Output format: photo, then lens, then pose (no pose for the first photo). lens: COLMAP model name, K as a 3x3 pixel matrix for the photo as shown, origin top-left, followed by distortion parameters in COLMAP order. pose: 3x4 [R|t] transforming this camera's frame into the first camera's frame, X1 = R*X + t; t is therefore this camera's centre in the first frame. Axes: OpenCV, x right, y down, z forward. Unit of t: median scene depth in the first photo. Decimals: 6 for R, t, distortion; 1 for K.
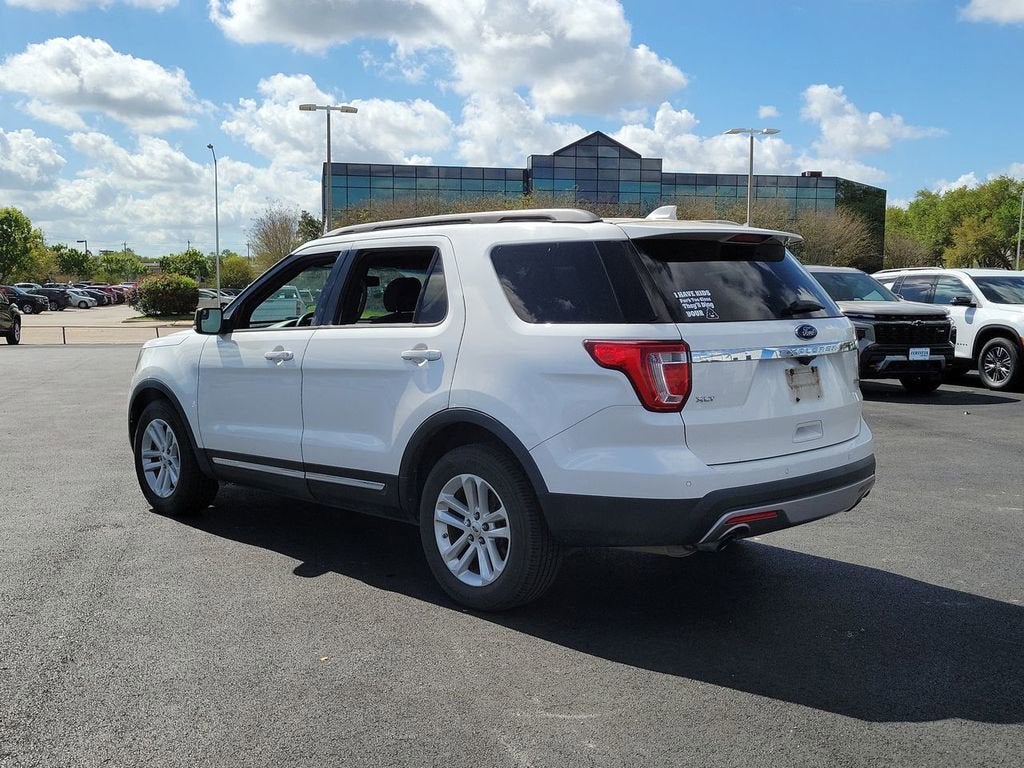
lens RADIAL K [[1097.3, 0, 512.9], [0, 1097.3, 387.8], [0, 0, 1]] dist [0.044241, 0.000000]
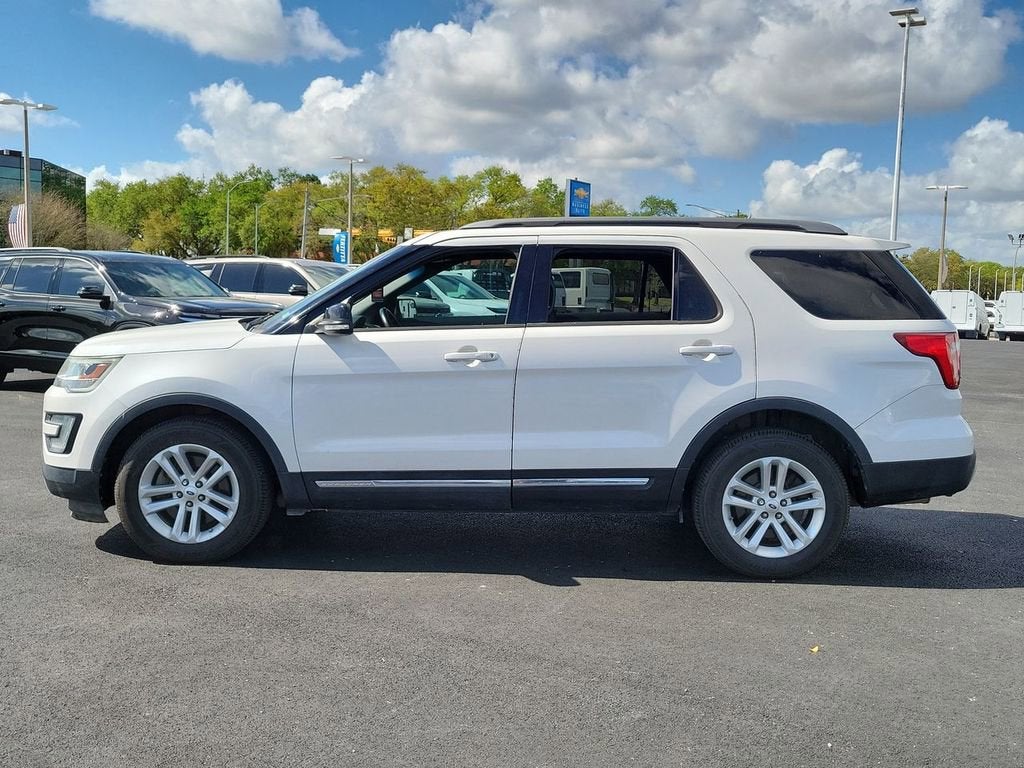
lens RADIAL K [[1097.3, 0, 519.3], [0, 1097.3, 377.6], [0, 0, 1]] dist [0.044241, 0.000000]
pose [[0.712433, -0.044366, 0.700337, -0.952829], [0.044138, 0.998856, 0.018376, -0.031069], [-0.700351, 0.017820, 0.713576, 0.374268]]
